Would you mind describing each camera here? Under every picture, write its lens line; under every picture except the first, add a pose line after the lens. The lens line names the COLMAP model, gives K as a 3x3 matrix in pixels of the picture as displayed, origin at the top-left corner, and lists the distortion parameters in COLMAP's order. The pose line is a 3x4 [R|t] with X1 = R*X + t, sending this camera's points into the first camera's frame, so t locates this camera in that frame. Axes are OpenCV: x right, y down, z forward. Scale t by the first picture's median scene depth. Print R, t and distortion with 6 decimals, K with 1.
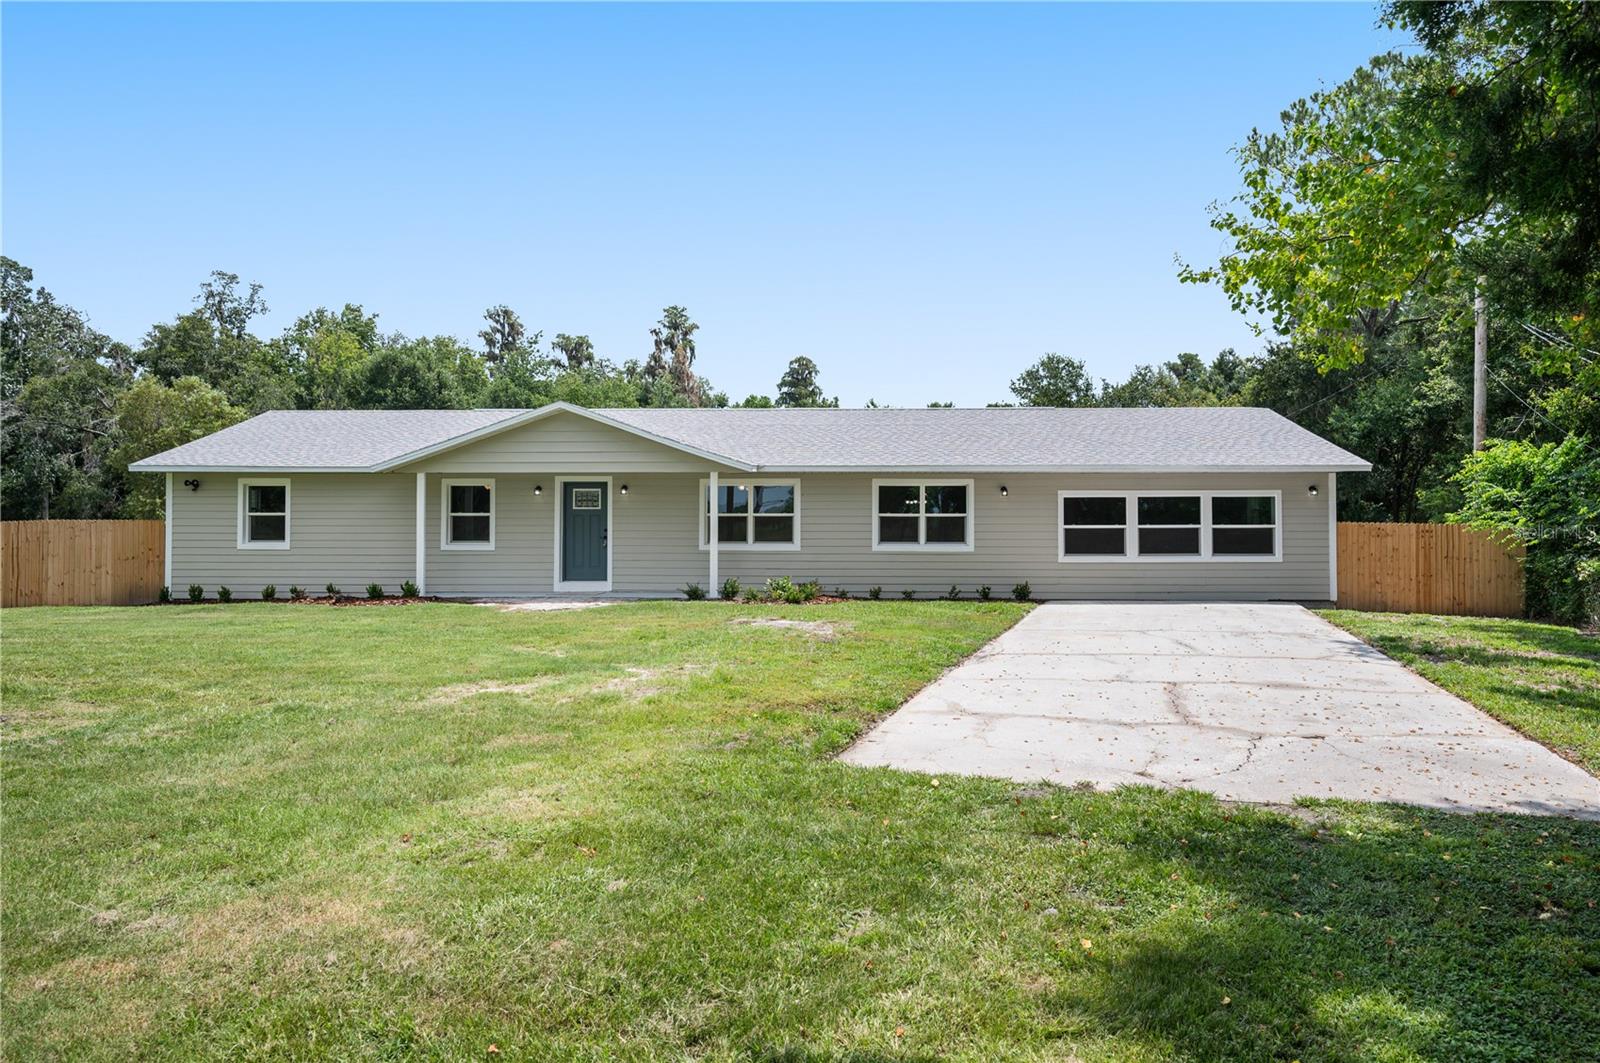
lens RADIAL K [[1046.6, 0, 800.3], [0, 1046.6, 466.4], [0, 0, 1]] dist [-0.001726, -0.000427]
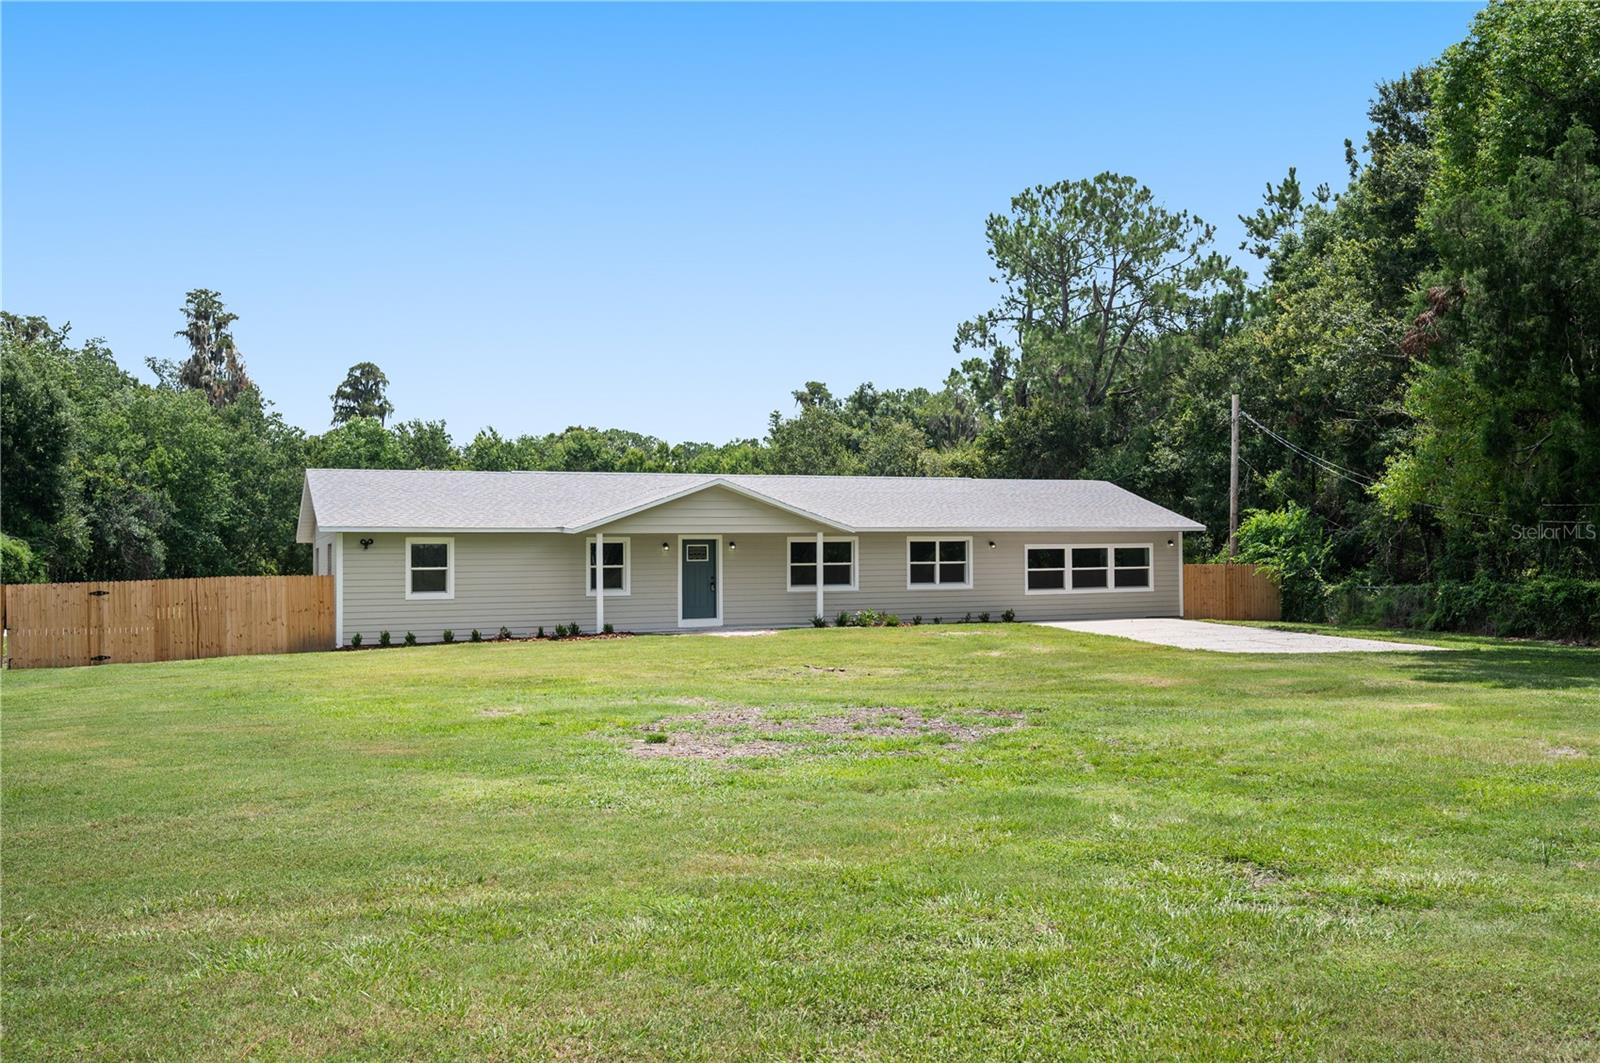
lens RADIAL K [[1413.1, 0, 800.0], [0, 1413.1, 531.5], [0, 0, 1]] dist [0.000172, -0.000256]
pose [[0.903877, -0.002466, 0.427785, -0.824547], [-0.009710, 0.999608, 0.026277, -0.040551], [-0.427682, -0.027905, 0.903498, -0.583247]]
